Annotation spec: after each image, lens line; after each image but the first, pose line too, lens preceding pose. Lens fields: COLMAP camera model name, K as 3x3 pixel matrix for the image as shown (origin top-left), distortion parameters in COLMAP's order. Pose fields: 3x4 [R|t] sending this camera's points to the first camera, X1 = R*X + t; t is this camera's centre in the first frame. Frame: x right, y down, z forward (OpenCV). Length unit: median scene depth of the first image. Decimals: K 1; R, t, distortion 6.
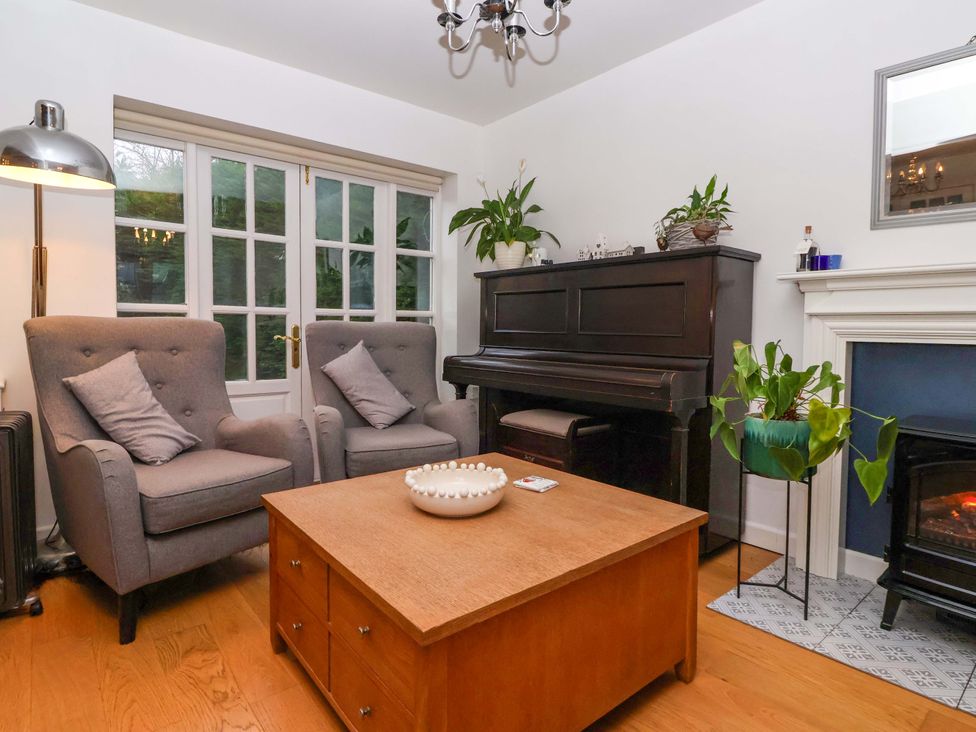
lens RADIAL K [[516.0, 0, 481.9], [0, 516.0, 346.1], [0, 0, 1]] dist [0.022290, -0.020213]
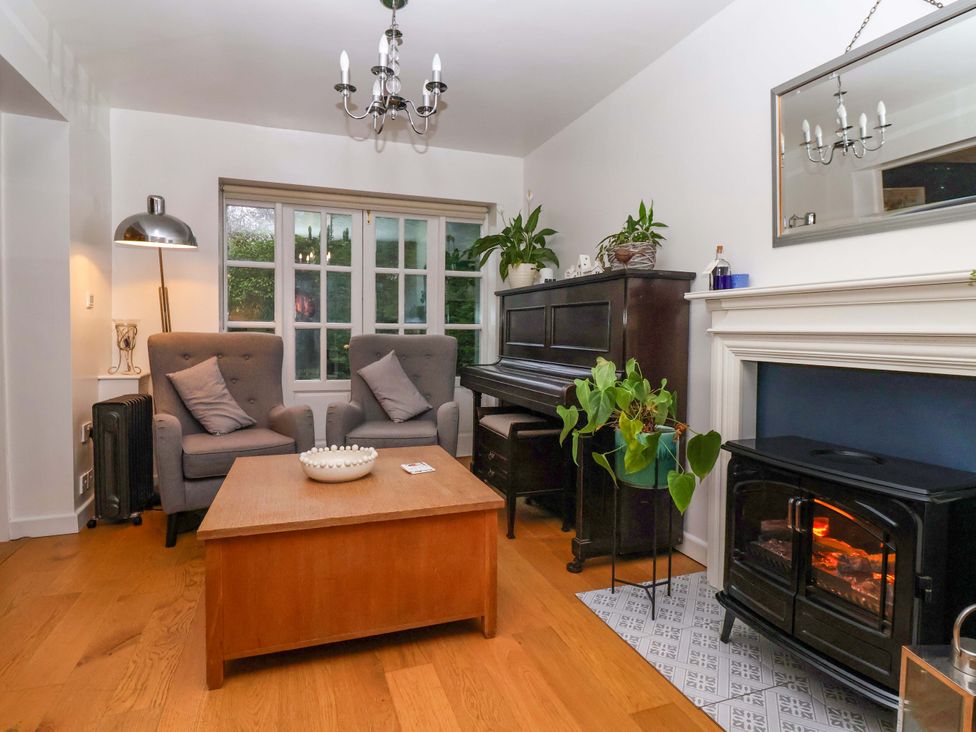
lens RADIAL K [[516.0, 0, 481.9], [0, 516.0, 346.1], [0, 0, 1]] dist [0.022290, -0.020213]
pose [[0.940927, 0.011360, -0.338420, 0.493770], [-0.015327, 0.999842, -0.009053, -0.016940], [0.338263, 0.013705, 0.940952, -0.102572]]
